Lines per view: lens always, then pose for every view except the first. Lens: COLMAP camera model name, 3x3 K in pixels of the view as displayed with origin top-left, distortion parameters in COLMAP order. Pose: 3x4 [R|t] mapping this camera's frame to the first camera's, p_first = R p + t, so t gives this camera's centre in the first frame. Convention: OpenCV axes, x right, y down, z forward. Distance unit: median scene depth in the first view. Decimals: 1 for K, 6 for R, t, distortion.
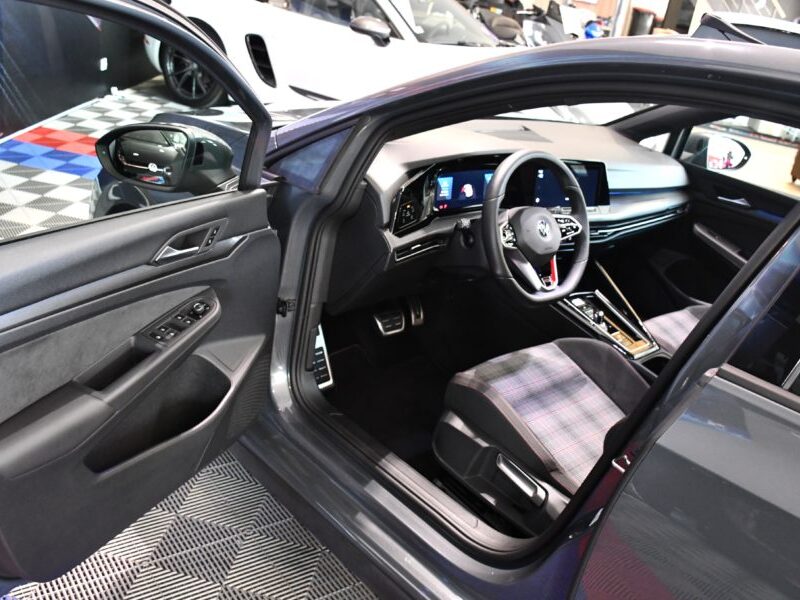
lens RADIAL K [[846.2, 0, 403.1], [0, 846.2, 304.6], [0, 0, 1]] dist [-0.114141, 0.000000]
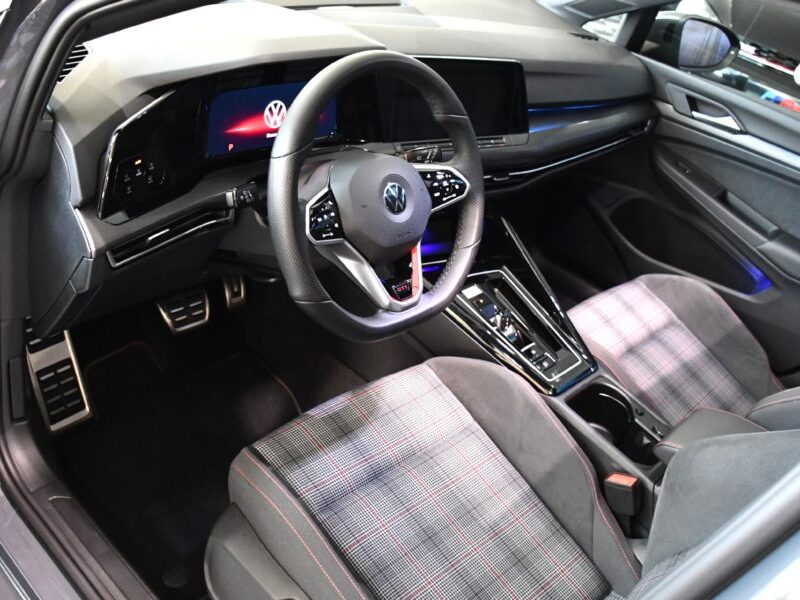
lens RADIAL K [[846.2, 0, 399.5], [0, 846.2, 294.5], [0, 0, 1]] dist [-0.114141, 0.000000]
pose [[0.998187, -0.003978, 0.060055, 0.128954], [-0.005339, 0.988028, 0.154182, -0.106747], [-0.059950, -0.154223, 0.986216, 0.421613]]
